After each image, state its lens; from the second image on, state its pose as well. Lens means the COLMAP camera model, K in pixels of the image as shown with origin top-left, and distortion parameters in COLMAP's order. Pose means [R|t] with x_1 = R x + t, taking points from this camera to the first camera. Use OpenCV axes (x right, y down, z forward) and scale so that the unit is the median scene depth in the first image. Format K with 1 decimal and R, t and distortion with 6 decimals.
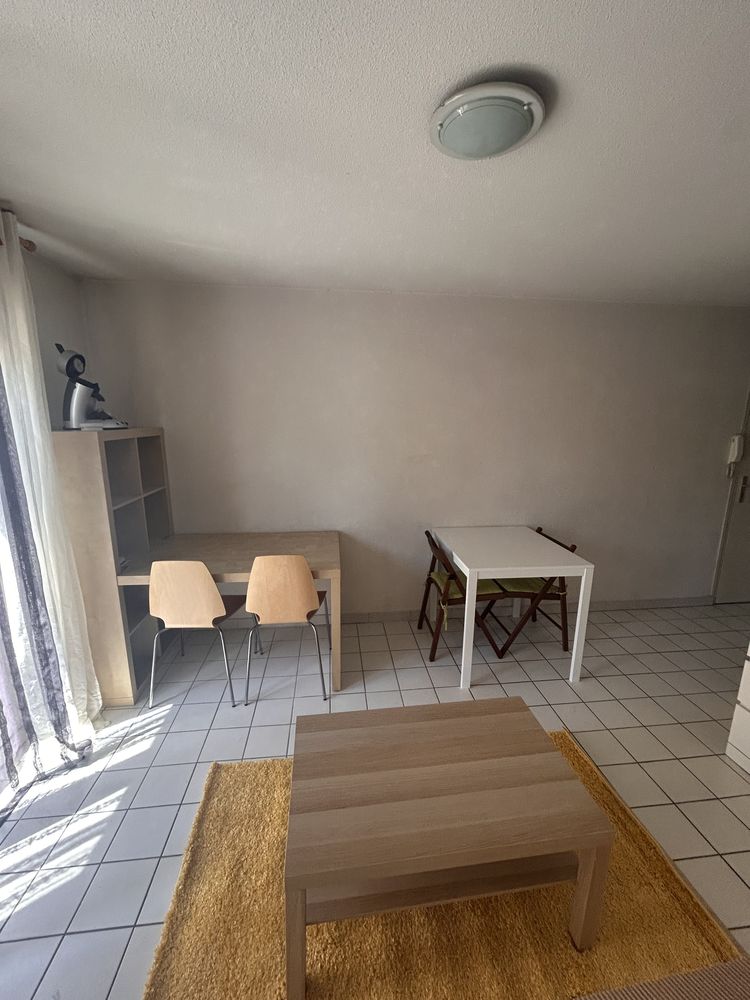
lens RADIAL K [[401.5, 0, 375.0], [0, 401.5, 500.0], [0, 0, 1]] dist [0.020517, -0.000063]
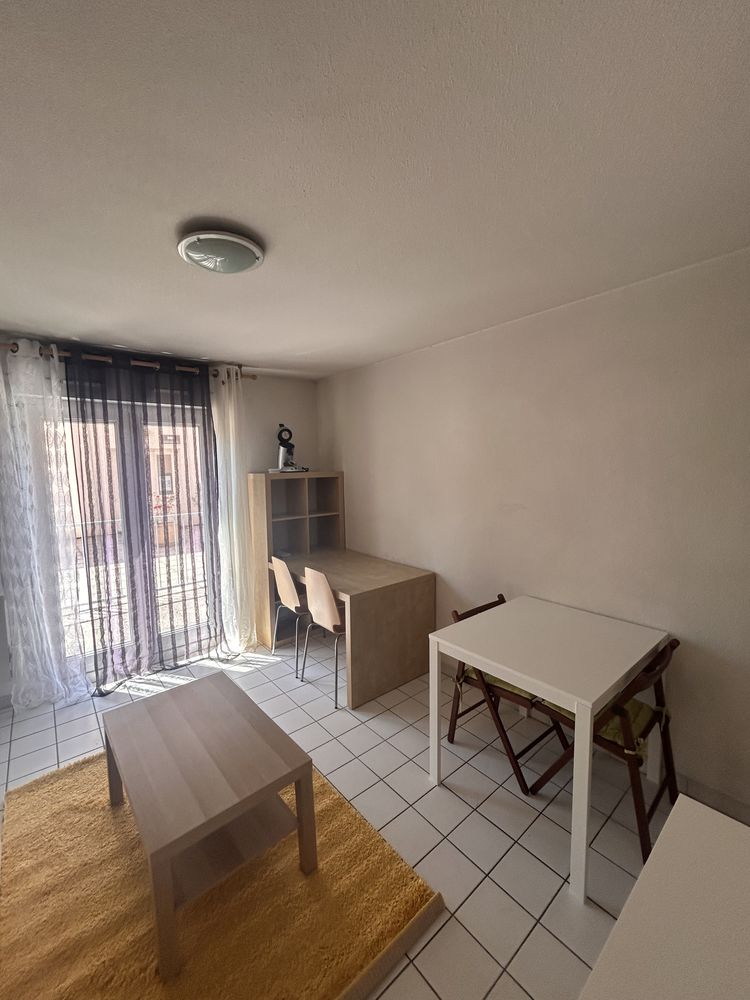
lens RADIAL K [[401.5, 0, 375.0], [0, 401.5, 500.0], [0, 0, 1]] dist [0.020517, -0.000063]
pose [[0.545794, 0.054103, -0.836171, 0.824576], [-0.145874, 0.988810, -0.031237, -0.061000], [0.825124, 0.139024, 0.547578, 0.389594]]
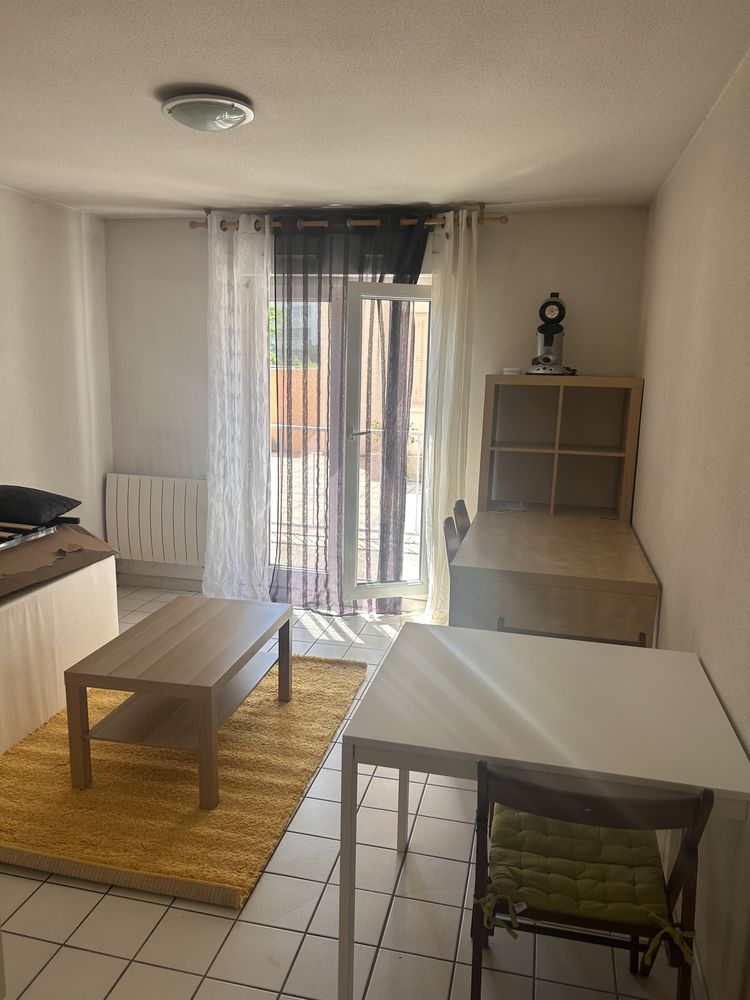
lens RADIAL K [[738.0, 0, 375.0], [0, 738.0, 500.0], [0, 0, 1]] dist [0.001965, -0.001520]
pose [[-0.335162, 0.130708, -0.933050, 1.088386], [-0.229242, 0.949254, 0.215324, -0.167973], [0.913846, 0.286063, -0.288190, 1.148277]]
